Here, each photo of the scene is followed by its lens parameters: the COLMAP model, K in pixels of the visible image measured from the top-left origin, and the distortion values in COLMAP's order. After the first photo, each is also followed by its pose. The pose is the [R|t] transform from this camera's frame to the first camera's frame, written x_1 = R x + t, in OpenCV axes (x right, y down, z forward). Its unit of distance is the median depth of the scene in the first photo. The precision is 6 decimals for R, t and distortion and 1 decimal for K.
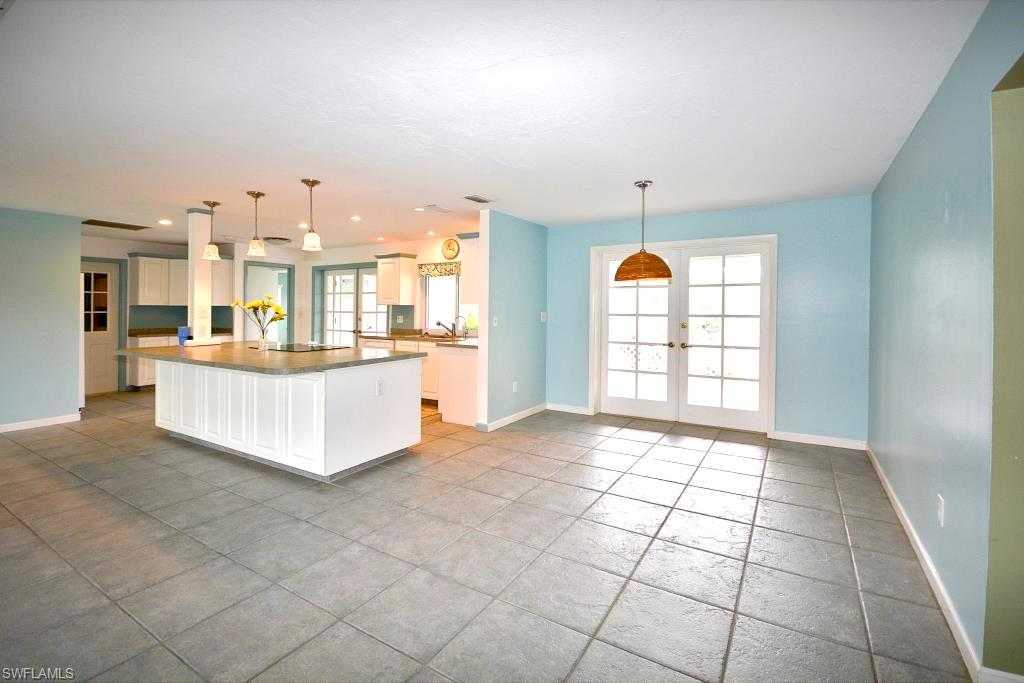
lens RADIAL K [[469.1, 0, 471.4], [0, 469.1, 313.8], [0, 0, 1]] dist [-0.000118, 0.000211]
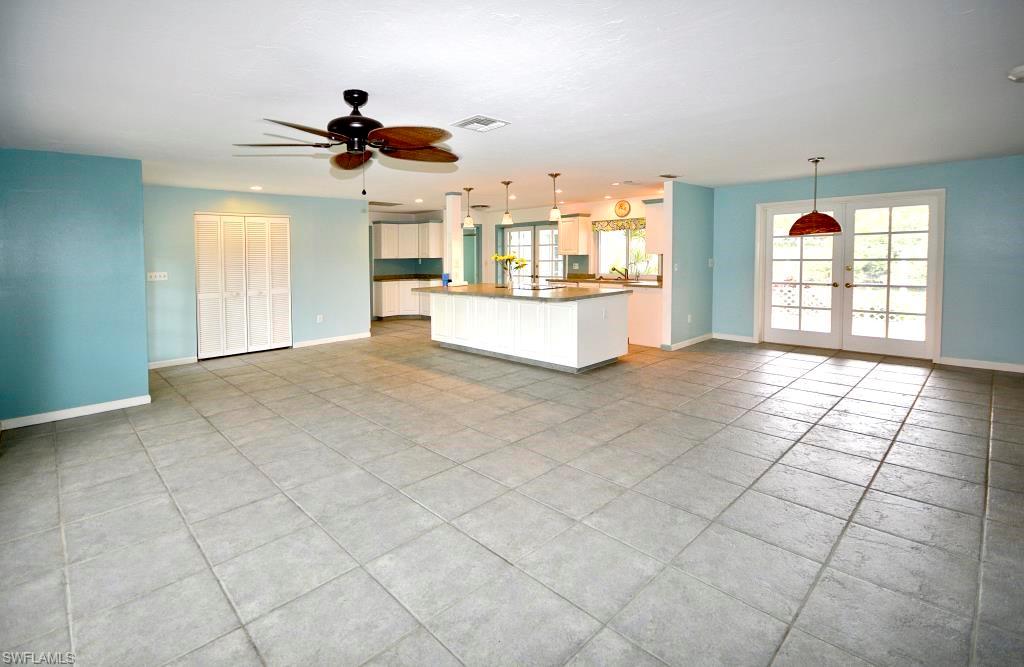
lens RADIAL K [[457.3, 0, 461.2], [0, 457.3, 276.1], [0, 0, 1]] dist [-0.000320, -0.000229]
pose [[0.965668, -0.008036, -0.259654, -0.180416], [0.016925, 0.999344, 0.032014, -0.007976], [0.259226, -0.035310, 0.965171, -0.345057]]
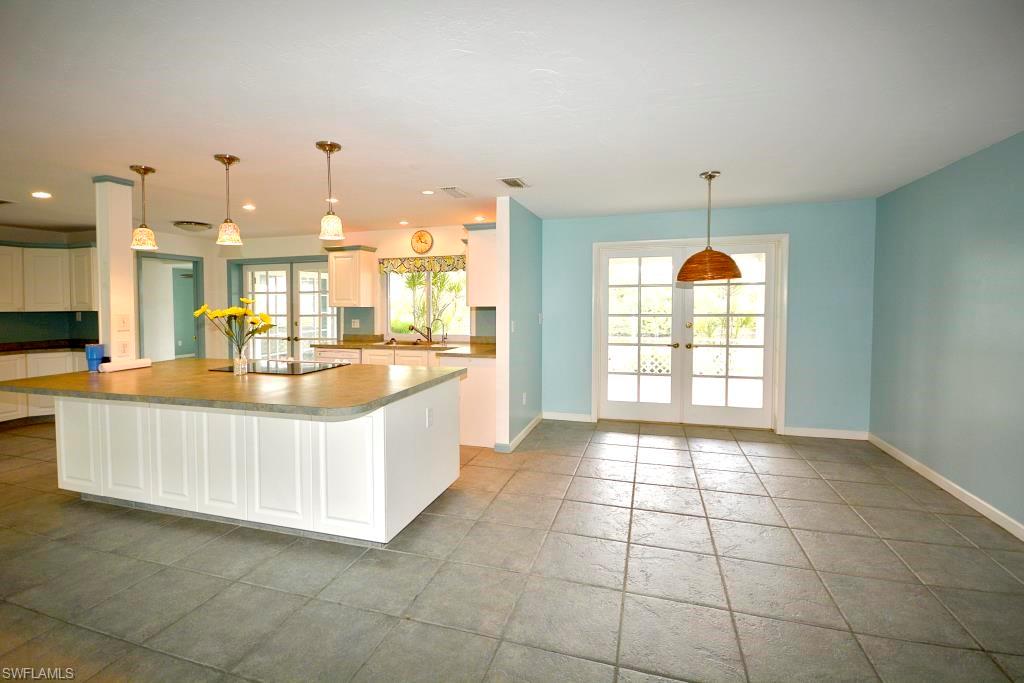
lens RADIAL K [[477.8, 0, 476.0], [0, 477.8, 325.2], [0, 0, 1]] dist [-0.001933, -0.000382]
pose [[0.966154, -0.023743, 0.256873, -0.225447], [0.015693, 0.999321, 0.033341, -0.014982], [-0.257490, -0.028182, 0.965870, 0.147753]]
